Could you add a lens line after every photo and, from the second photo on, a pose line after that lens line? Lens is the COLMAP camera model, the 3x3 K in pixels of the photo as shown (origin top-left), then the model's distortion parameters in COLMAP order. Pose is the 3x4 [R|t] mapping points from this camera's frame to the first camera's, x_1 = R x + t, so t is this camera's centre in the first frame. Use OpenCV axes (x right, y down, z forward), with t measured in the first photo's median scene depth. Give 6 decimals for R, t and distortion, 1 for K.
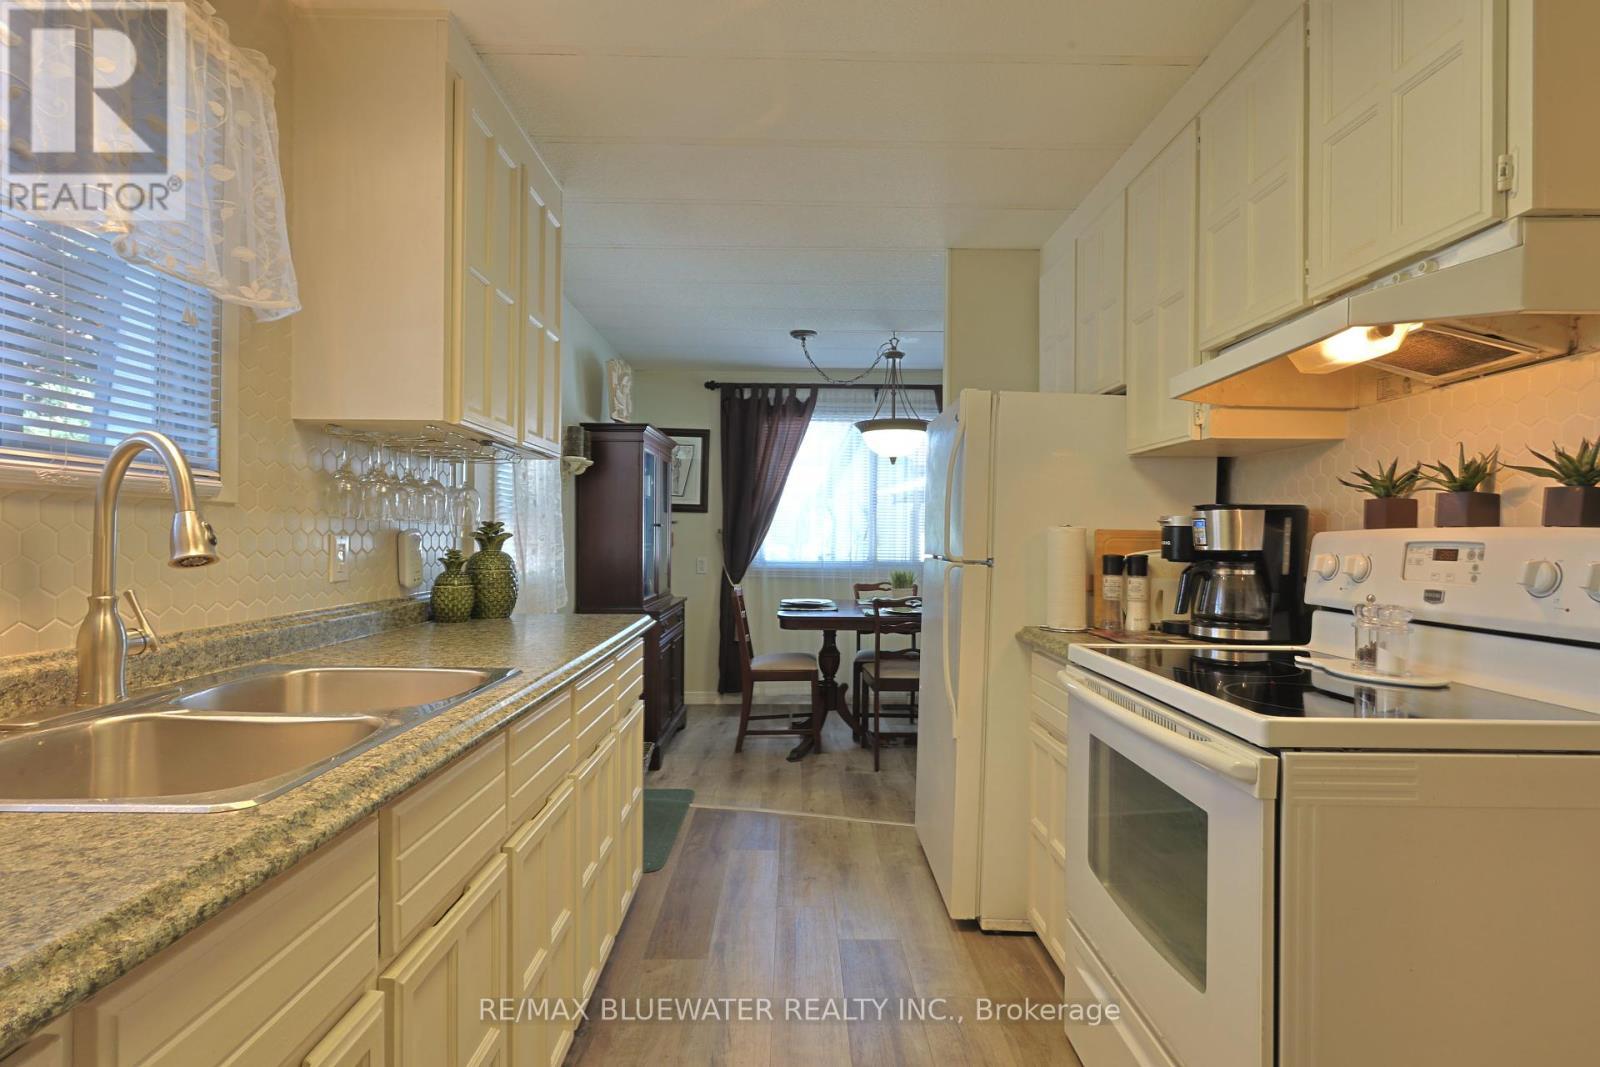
lens RADIAL K [[787.5, 0, 798.1], [0, 787.5, 534.7], [0, 0, 1]] dist [0.000573, 0.001513]
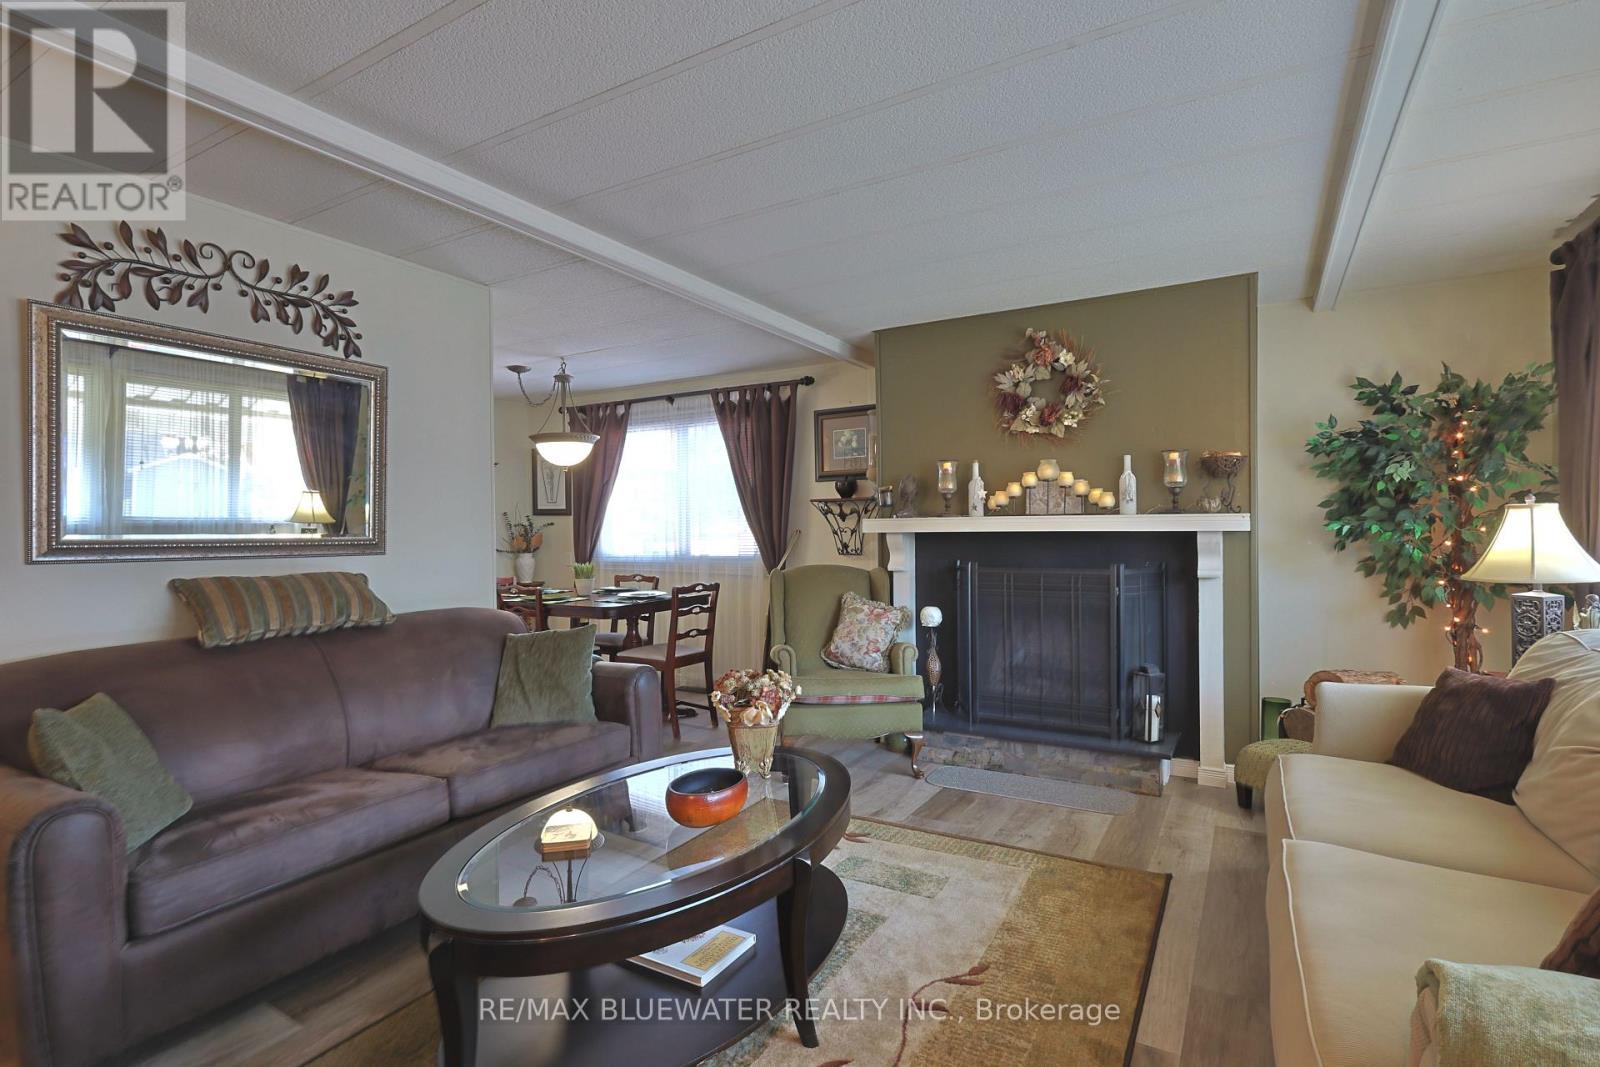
lens RADIAL K [[787.5, 0, 798.1], [0, 787.5, 534.7], [0, 0, 1]] dist [0.000573, 0.001513]
pose [[0.857843, -0.011533, -0.513783, 2.317836], [0.017557, 0.999822, 0.006872, -0.002433], [0.513612, -0.014916, 0.857893, 0.421500]]
